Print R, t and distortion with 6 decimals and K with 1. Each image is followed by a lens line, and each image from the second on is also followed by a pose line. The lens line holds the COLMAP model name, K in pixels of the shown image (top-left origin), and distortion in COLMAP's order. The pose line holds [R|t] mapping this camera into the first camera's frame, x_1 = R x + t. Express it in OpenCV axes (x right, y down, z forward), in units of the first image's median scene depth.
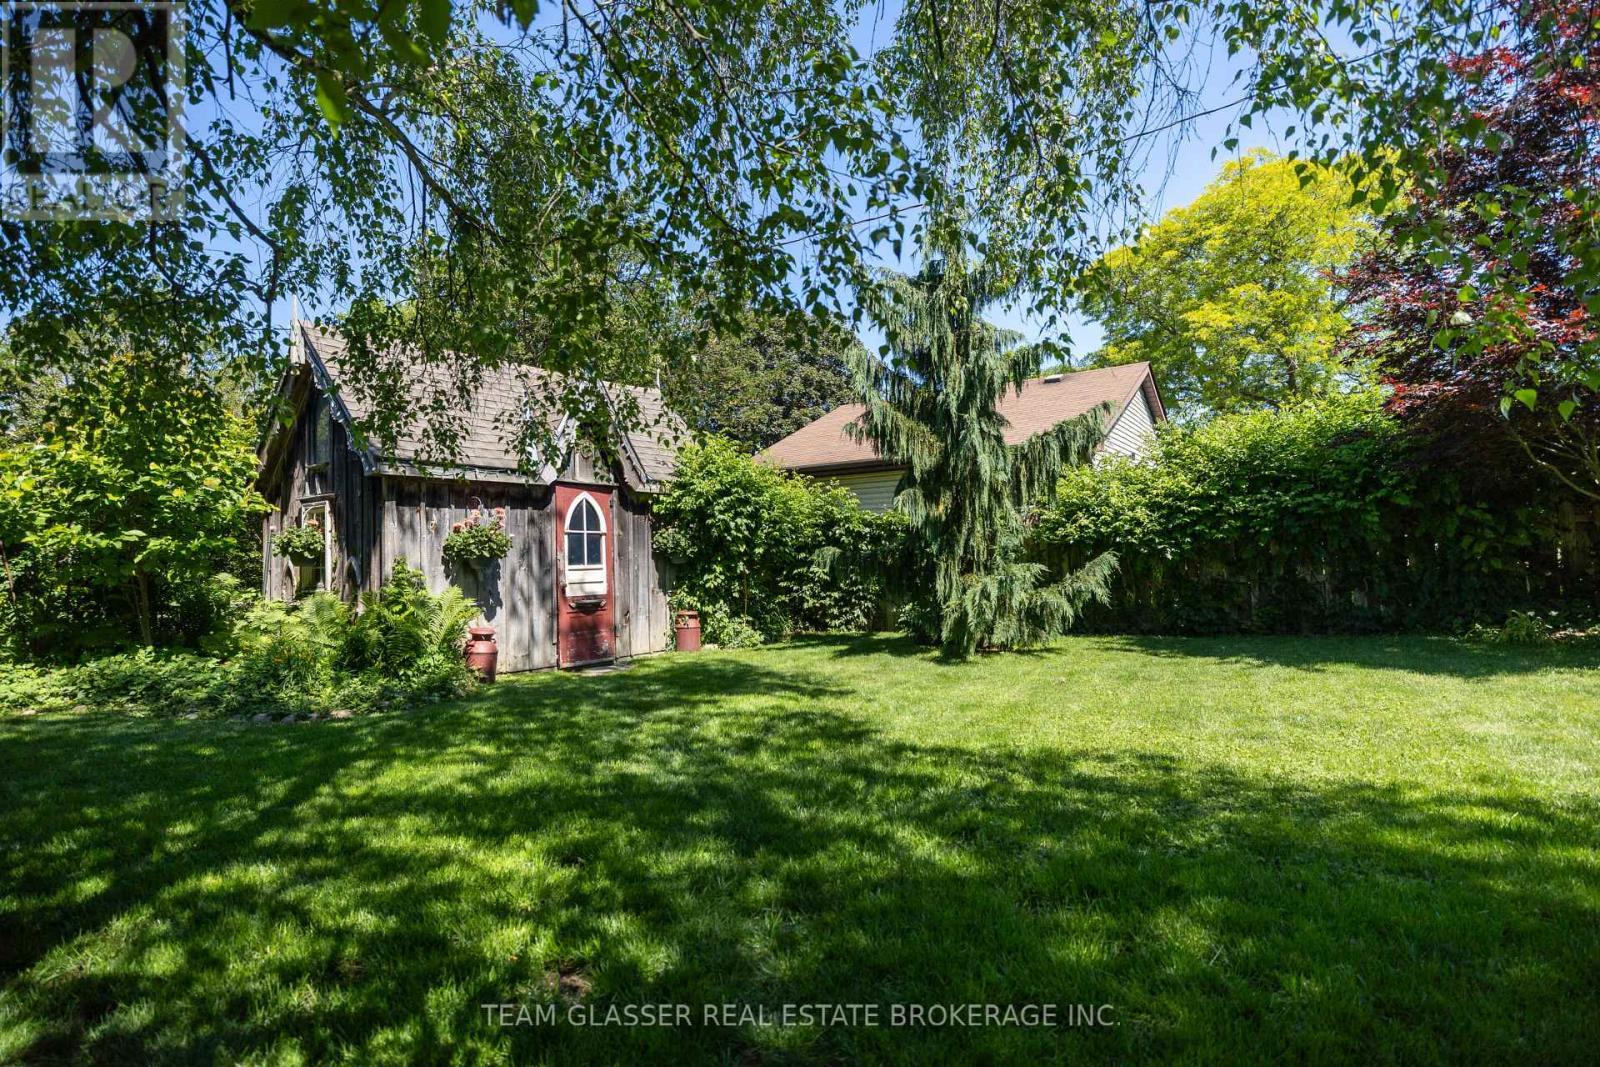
lens RADIAL K [[778.4, 0, 788.4], [0, 778.4, 530.8], [0, 0, 1]] dist [-0.005900, 0.000187]
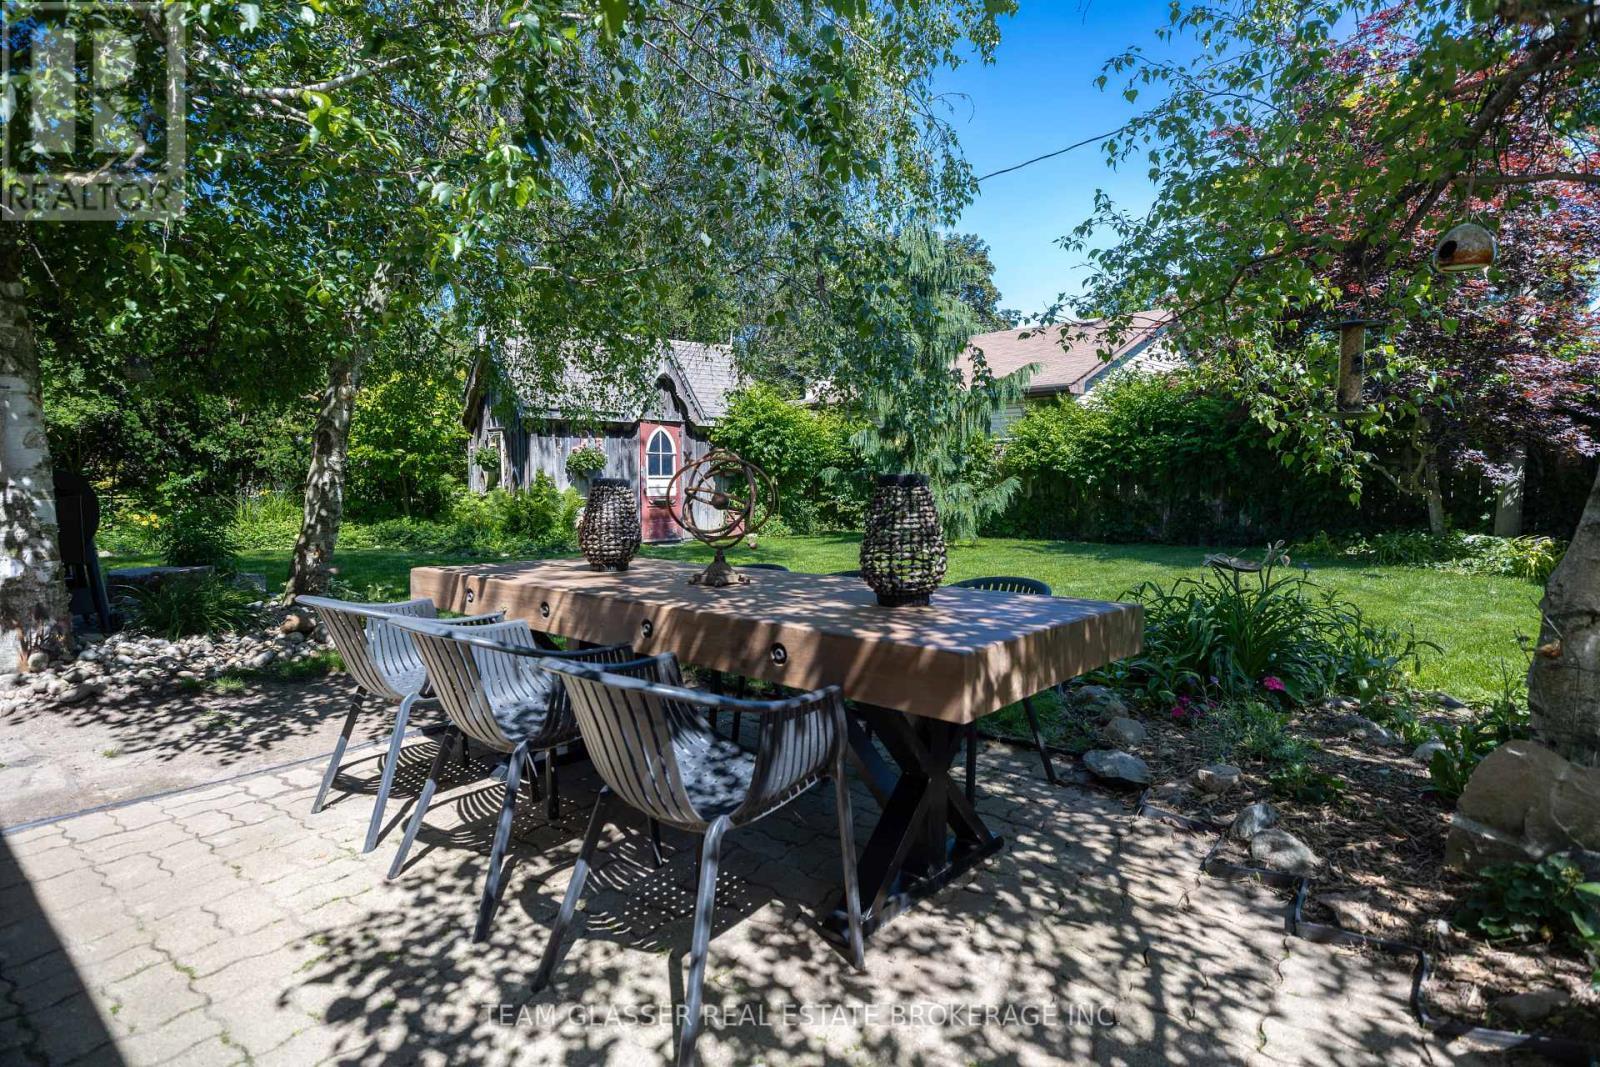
lens RADIAL K [[778.4, 0, 803.2], [0, 778.4, 529.2], [0, 0, 1]] dist [-0.005900, 0.000187]
pose [[0.977186, 0.044143, -0.207748, 0.338130], [-0.020535, 0.993216, 0.114454, -0.031651], [0.211391, -0.107577, 0.971463, -0.426819]]
